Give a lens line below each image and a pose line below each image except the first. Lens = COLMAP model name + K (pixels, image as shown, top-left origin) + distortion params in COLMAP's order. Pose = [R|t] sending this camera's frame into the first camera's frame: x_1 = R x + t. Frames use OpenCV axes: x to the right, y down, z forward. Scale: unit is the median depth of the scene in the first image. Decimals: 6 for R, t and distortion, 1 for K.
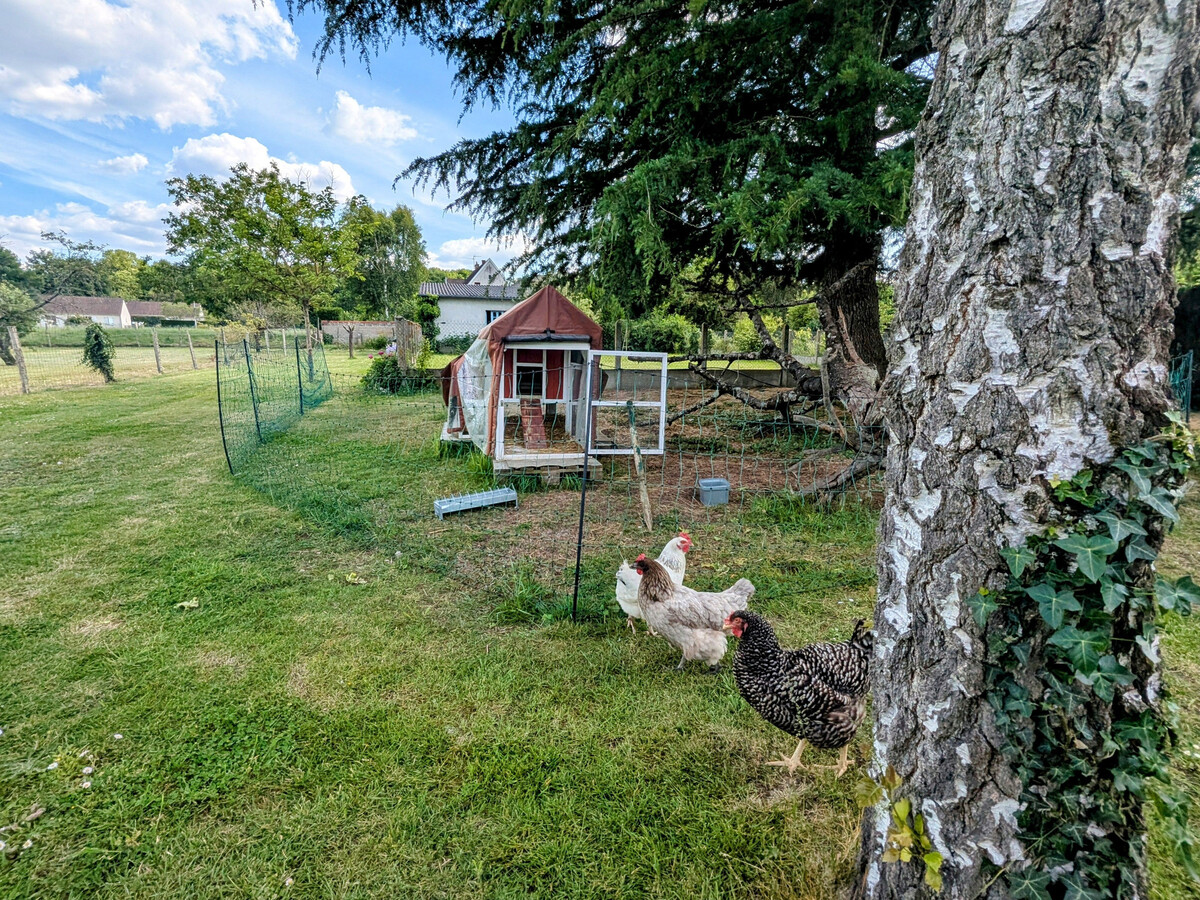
lens RADIAL K [[573.1, 0, 600.0], [0, 573.1, 450.0], [0, 0, 1]] dist [0.000894, -0.000587]
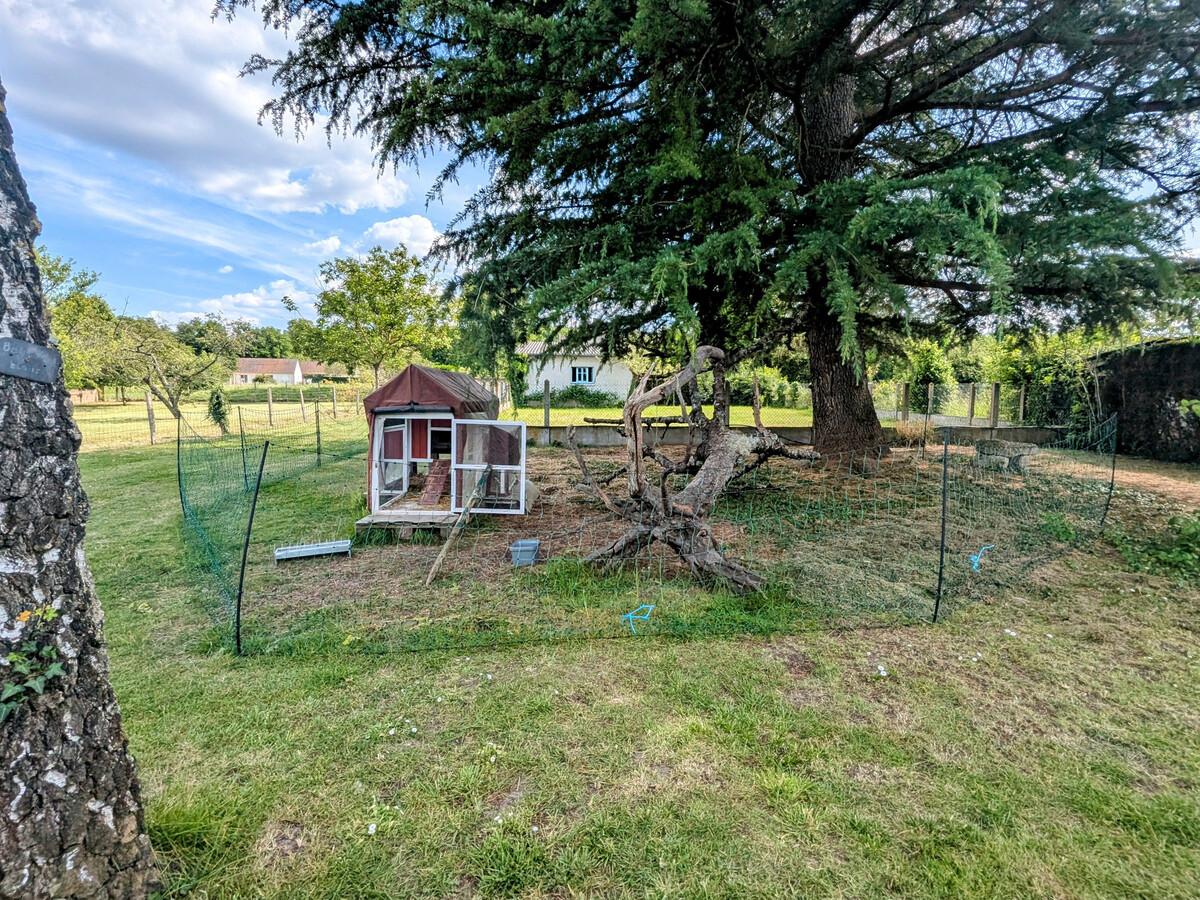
lens RADIAL K [[573.1, 0, 600.0], [0, 573.1, 450.0], [0, 0, 1]] dist [0.000894, -0.000587]
pose [[0.977868, 0.014090, -0.208747, 0.214098], [-0.032199, 0.995978, -0.083607, -0.012611], [0.206729, 0.088478, 0.974389, -0.012647]]
